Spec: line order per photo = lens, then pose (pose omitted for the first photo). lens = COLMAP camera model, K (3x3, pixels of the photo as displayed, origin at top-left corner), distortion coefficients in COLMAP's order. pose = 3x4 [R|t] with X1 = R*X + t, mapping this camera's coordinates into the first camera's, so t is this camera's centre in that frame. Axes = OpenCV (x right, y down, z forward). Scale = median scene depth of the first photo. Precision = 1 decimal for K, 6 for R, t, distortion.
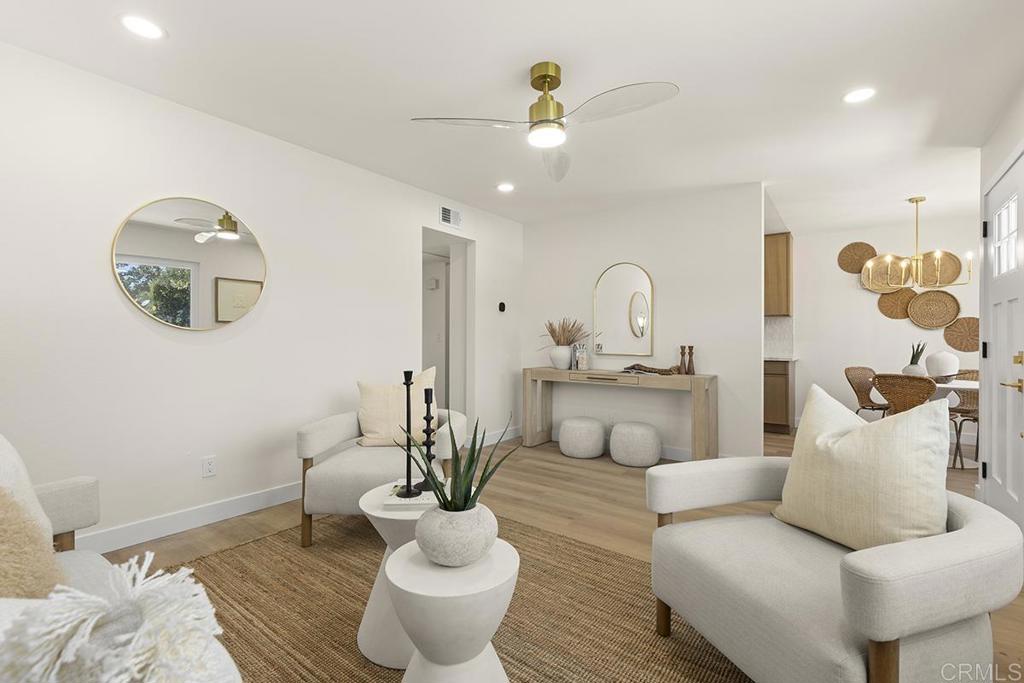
lens RADIAL K [[467.2, 0, 510.6], [0, 467.2, 338.6], [0, 0, 1]] dist [0.008098, -0.001578]
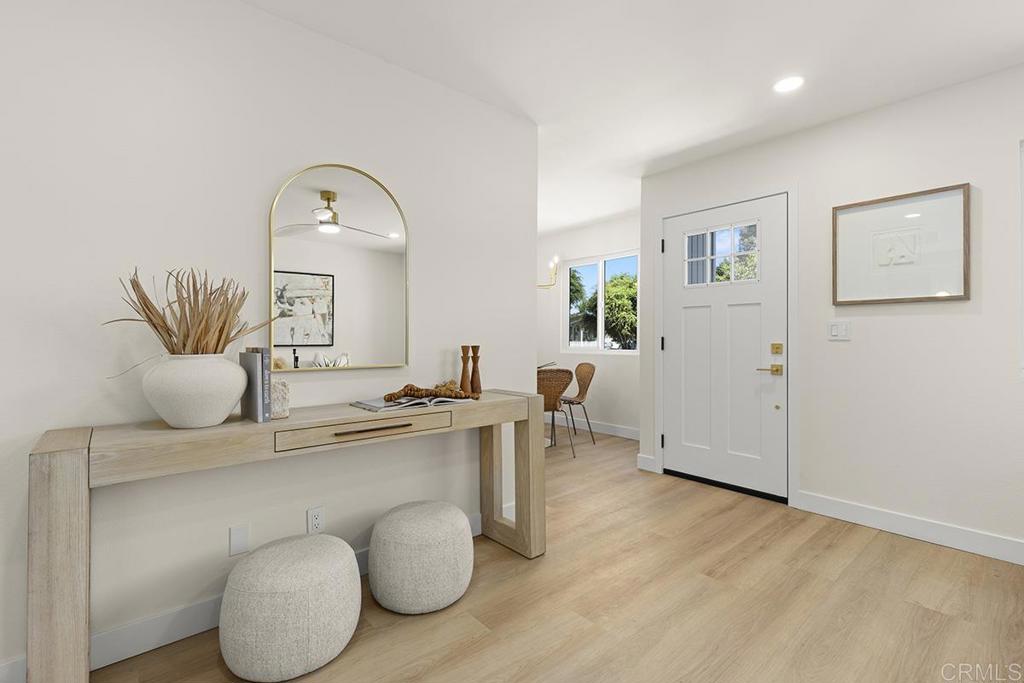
lens RADIAL K [[467.2, 0, 510.2], [0, 467.2, 338.1], [0, 0, 1]] dist [0.008098, -0.001578]
pose [[0.206252, -0.009165, 0.978456, -0.200476], [0.000567, 0.999957, 0.009247, 0.000029], [-0.978499, -0.001353, 0.206248, 0.821499]]
